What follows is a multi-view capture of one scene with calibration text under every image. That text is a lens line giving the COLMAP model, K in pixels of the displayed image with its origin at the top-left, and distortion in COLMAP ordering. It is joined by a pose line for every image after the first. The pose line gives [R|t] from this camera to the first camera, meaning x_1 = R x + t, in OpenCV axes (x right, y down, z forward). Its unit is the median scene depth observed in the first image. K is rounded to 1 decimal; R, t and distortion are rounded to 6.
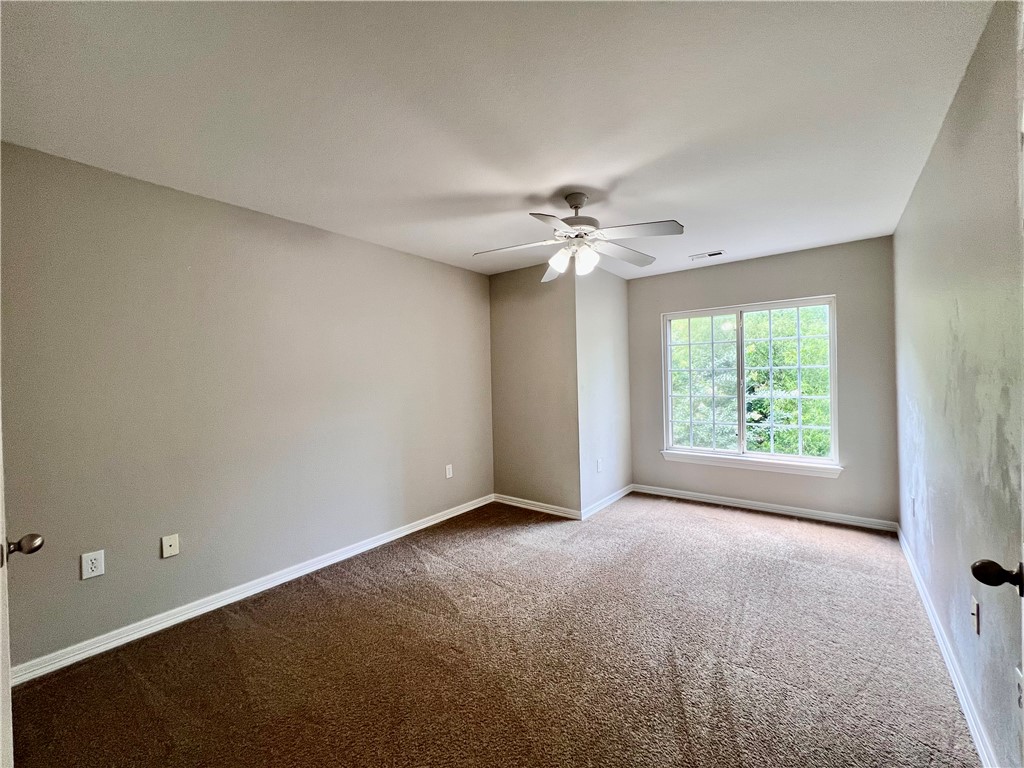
lens RADIAL K [[411.6, 0, 514.7], [0, 411.6, 385.5], [0, 0, 1]] dist [-0.003516, -0.000203]
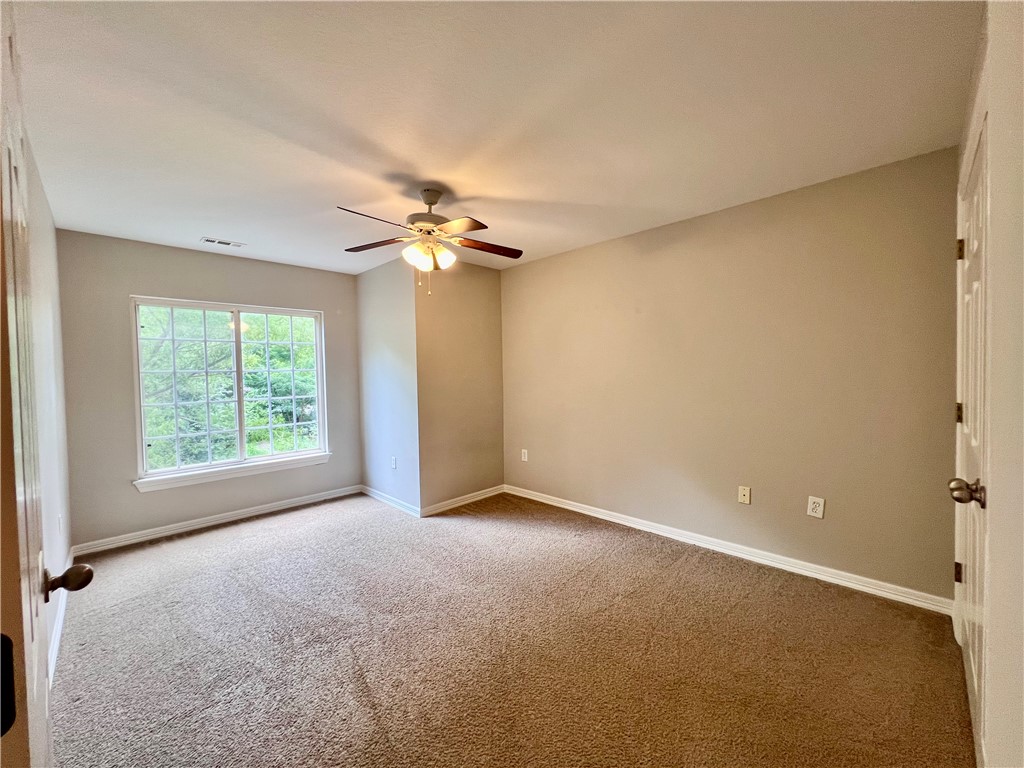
lens RADIAL K [[411.6, 0, 513.2], [0, 411.6, 379.6], [0, 0, 1]] dist [-0.003516, -0.000203]
pose [[0.137033, -0.005513, 0.990551, -0.297895], [0.034990, 0.999387, 0.000721, 0.000152], [-0.989948, 0.034561, 0.137142, 0.249094]]
